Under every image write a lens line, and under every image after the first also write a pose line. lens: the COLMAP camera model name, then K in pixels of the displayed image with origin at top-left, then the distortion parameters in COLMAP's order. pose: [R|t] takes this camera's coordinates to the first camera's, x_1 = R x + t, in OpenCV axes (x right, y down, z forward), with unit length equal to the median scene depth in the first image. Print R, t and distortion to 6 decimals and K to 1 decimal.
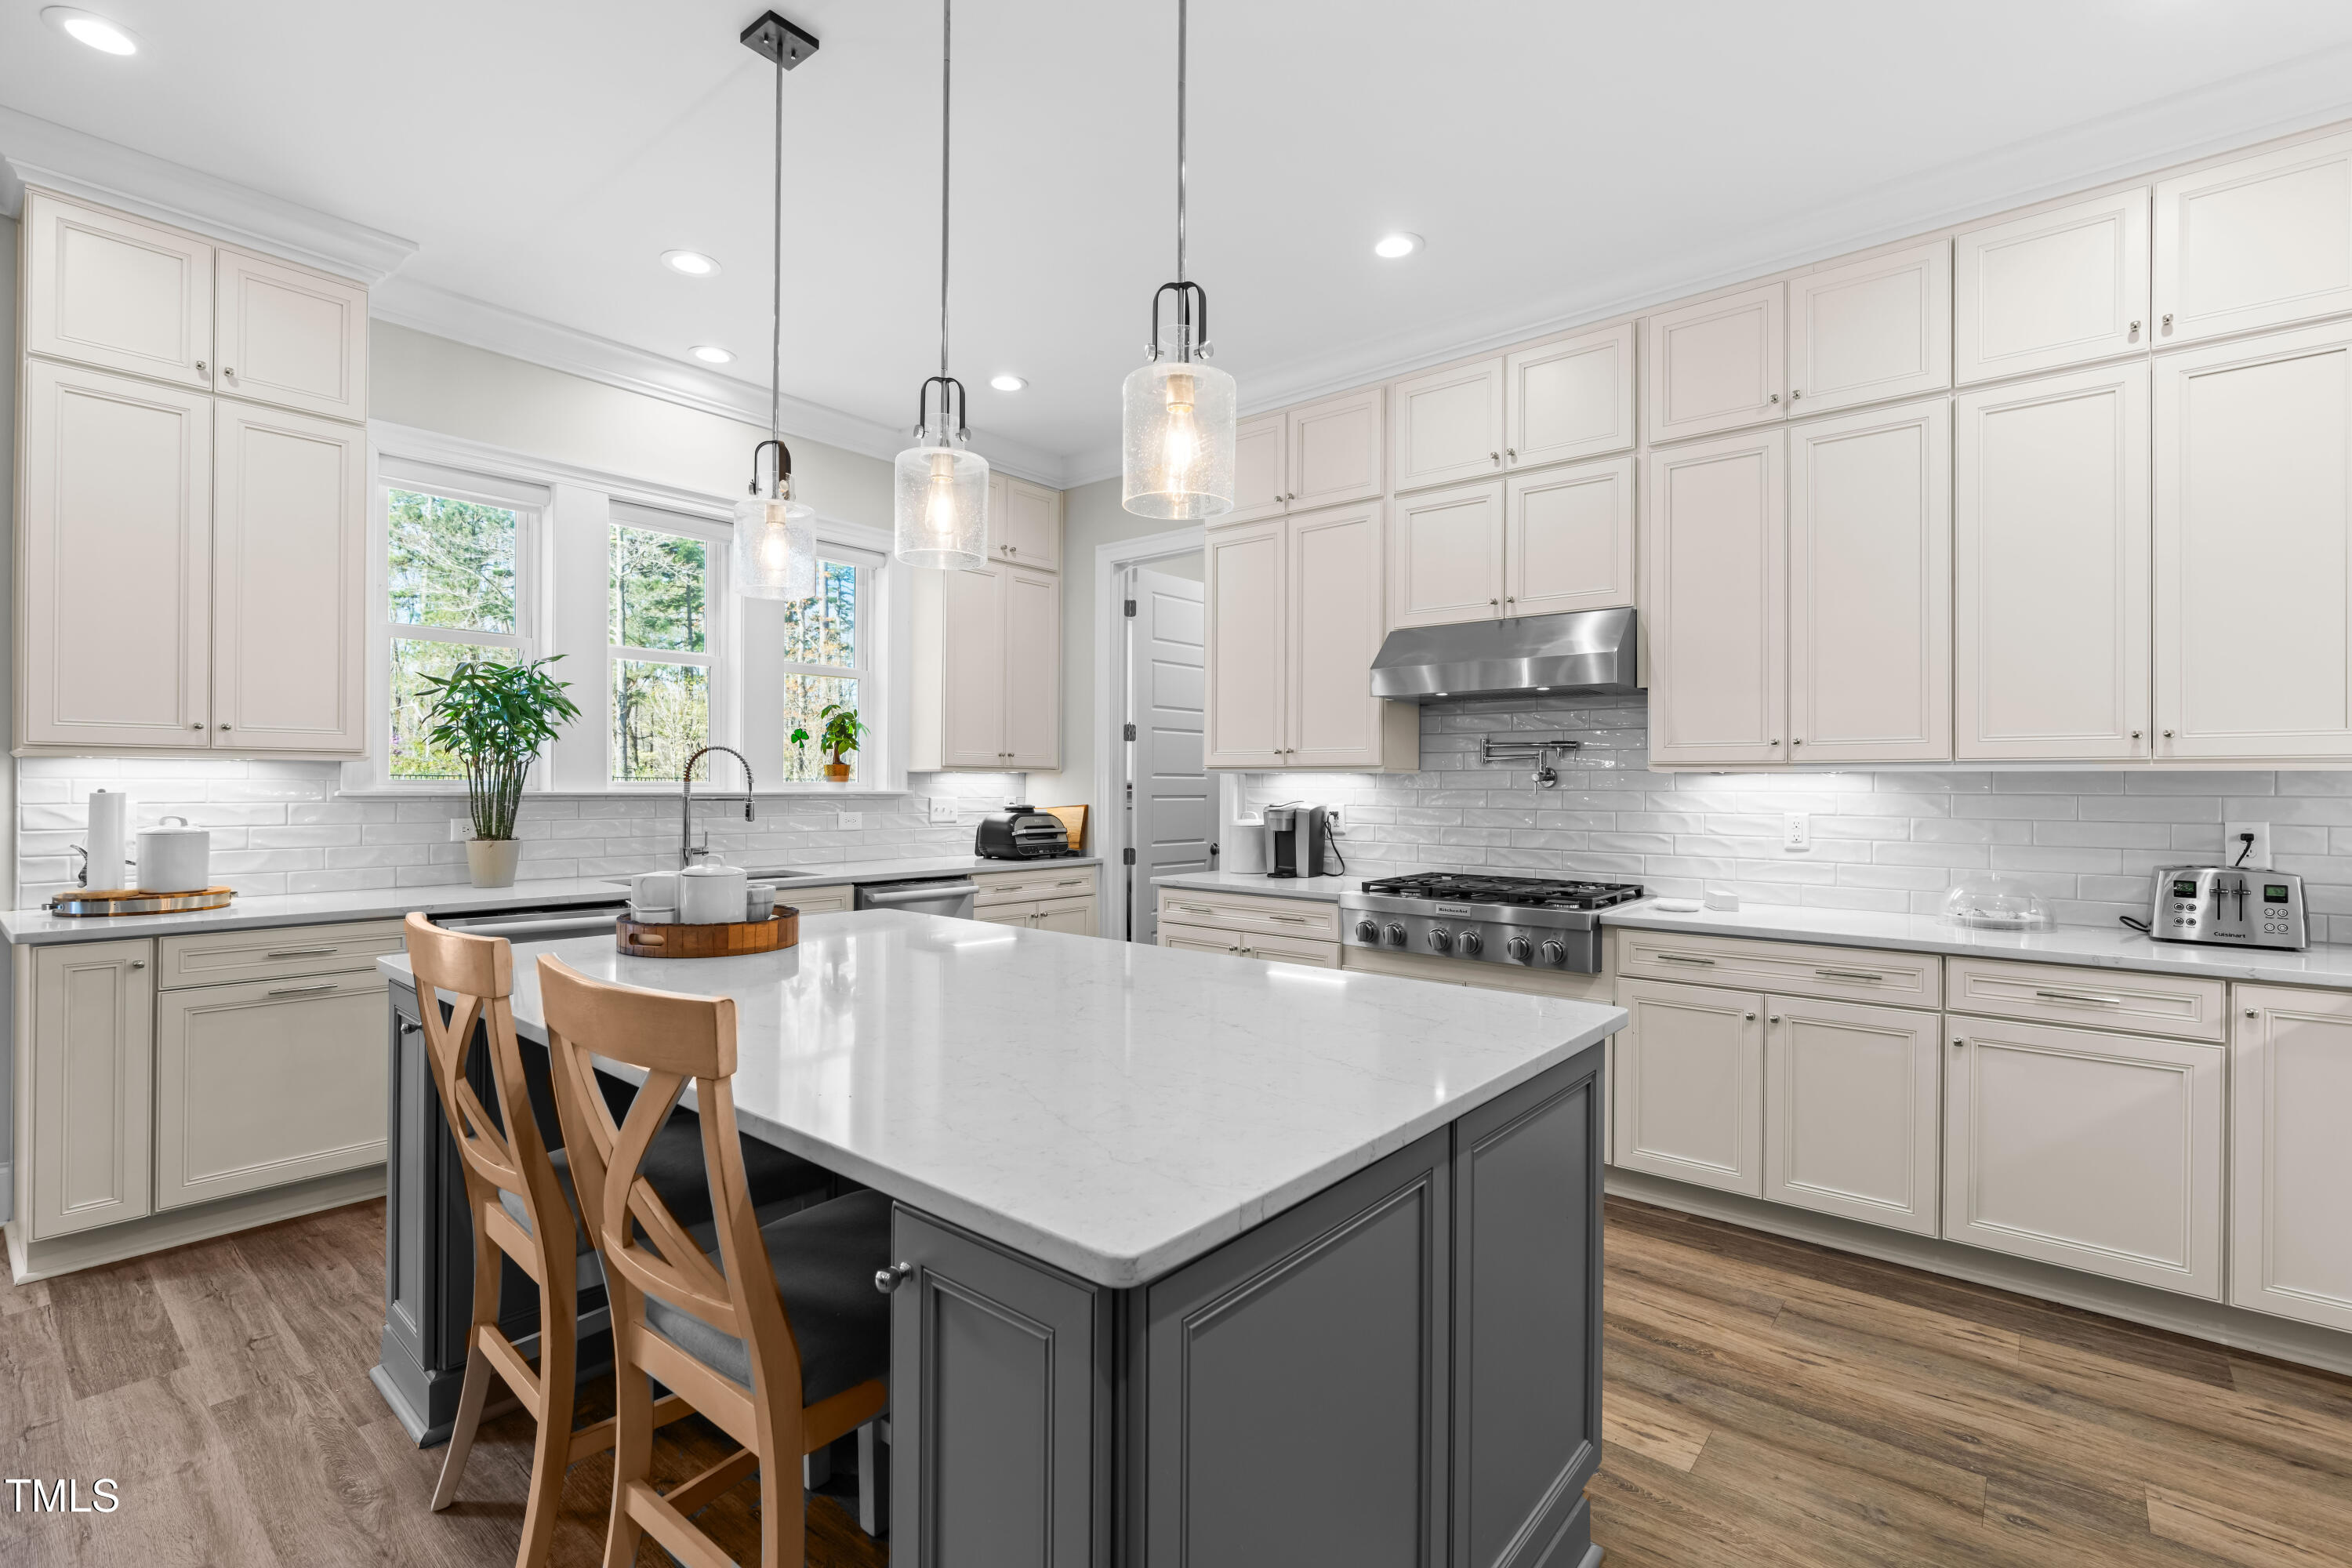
lens RADIAL K [[1059.3, 0, 1179.5], [0, 1059.3, 781.5], [0, 0, 1]] dist [-0.013134, 0.005486]
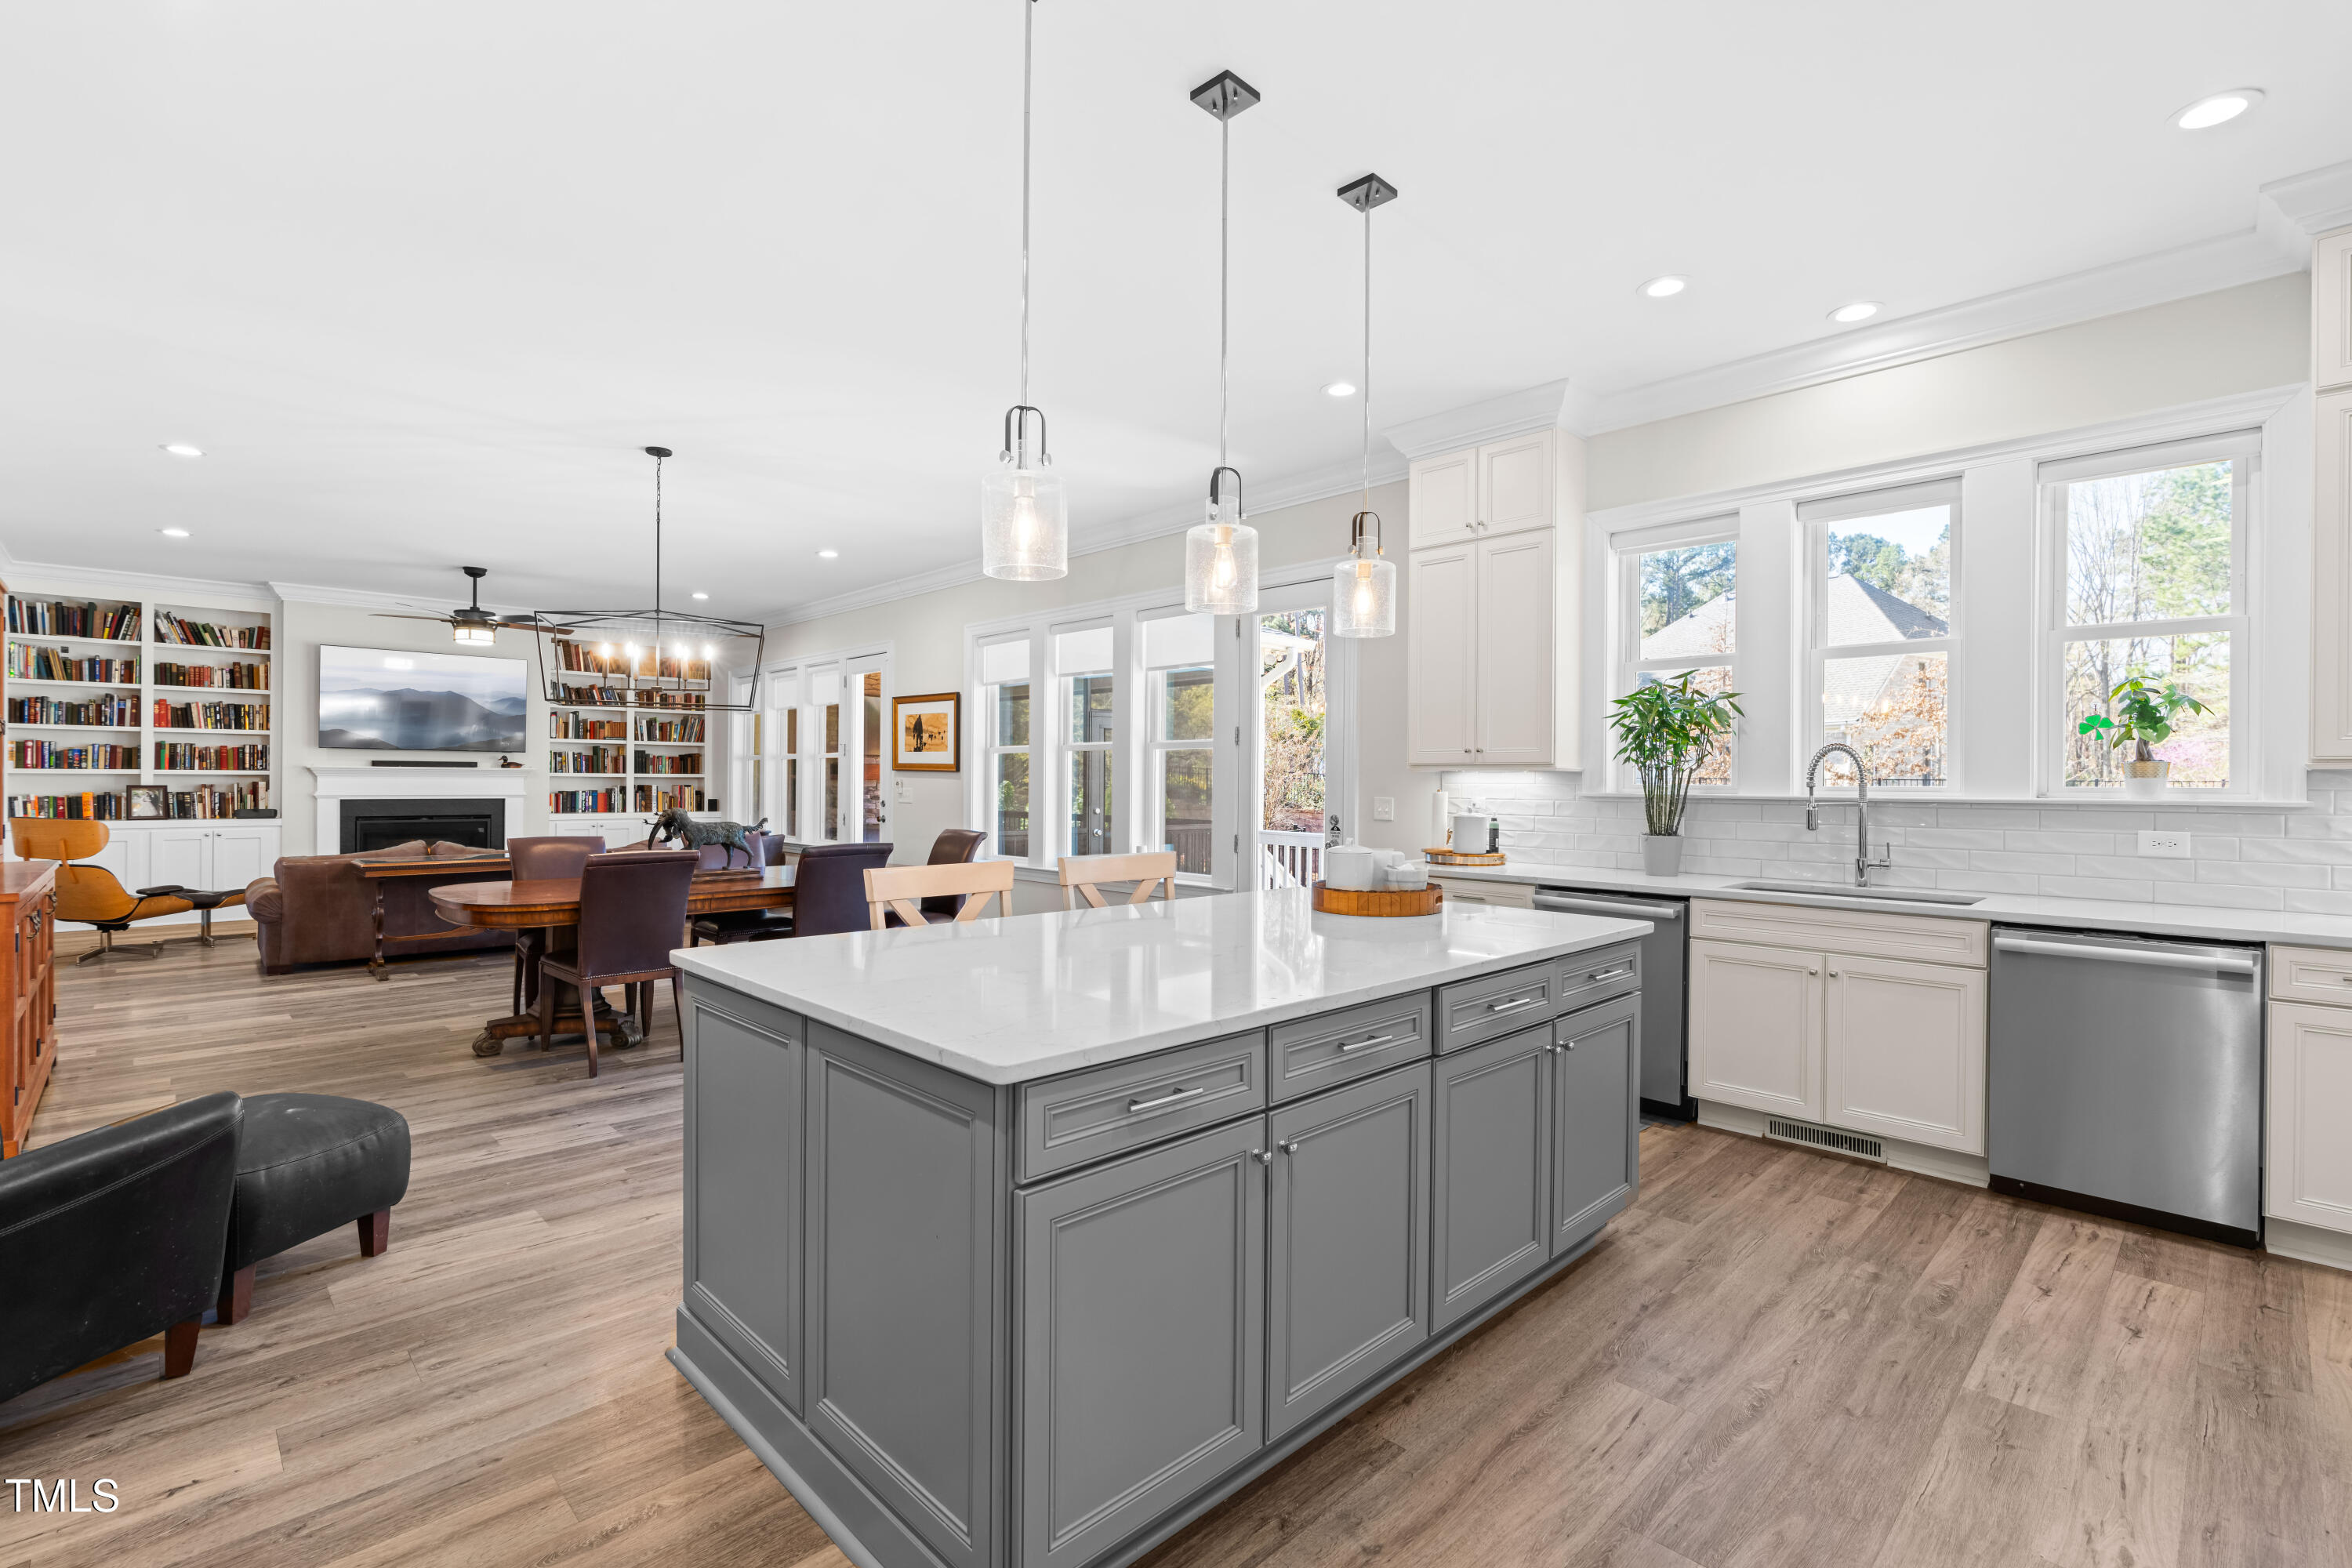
lens RADIAL K [[1059.3, 0, 1177.7], [0, 1059.3, 781.9], [0, 0, 1]] dist [-0.013134, 0.005486]
pose [[-0.101993, -0.006309, -0.994765, 0.651314], [-0.003388, 0.999976, -0.005995, 0.005211], [0.994779, 0.002759, -0.102012, 0.662305]]
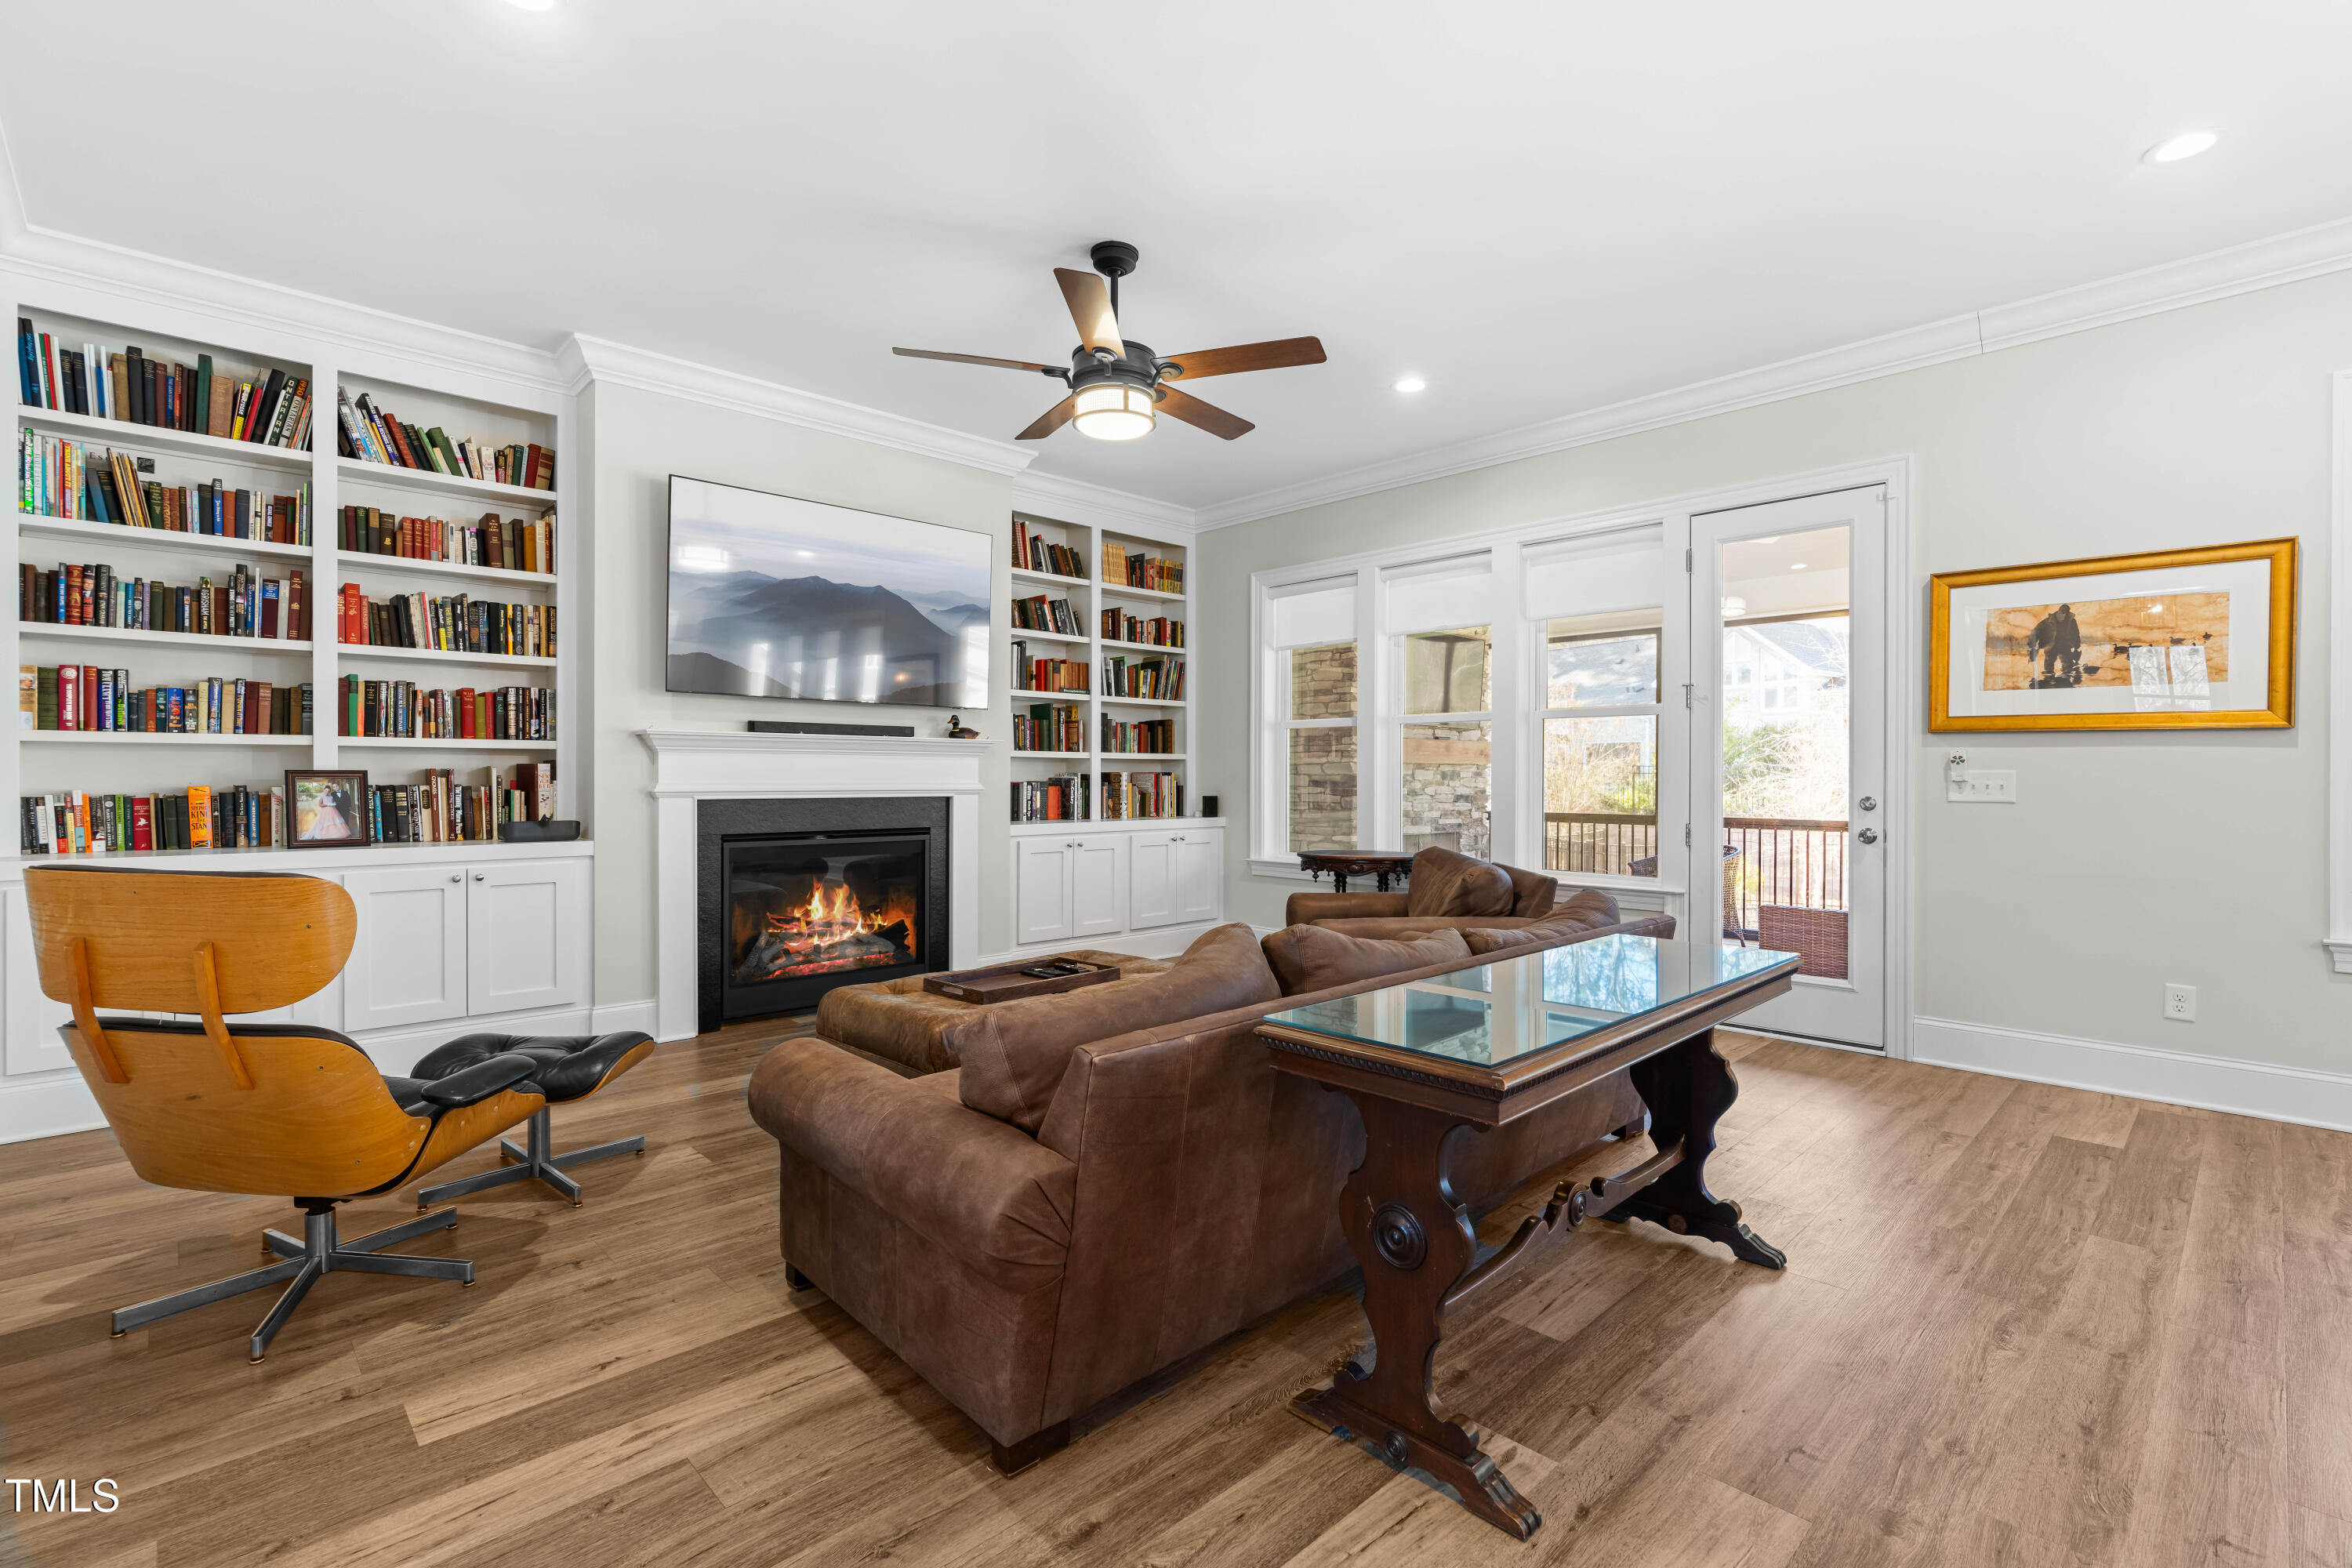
lens RADIAL K [[1059.3, 0, 1181.1], [0, 1059.3, 782.4], [0, 0, 1]] dist [-0.013134, 0.005486]
pose [[-0.109050, -0.000728, -0.994036, -0.671389], [0.000644, 0.999999, -0.000803, 0.022720], [0.994036, -0.000728, -0.109049, -1.144188]]
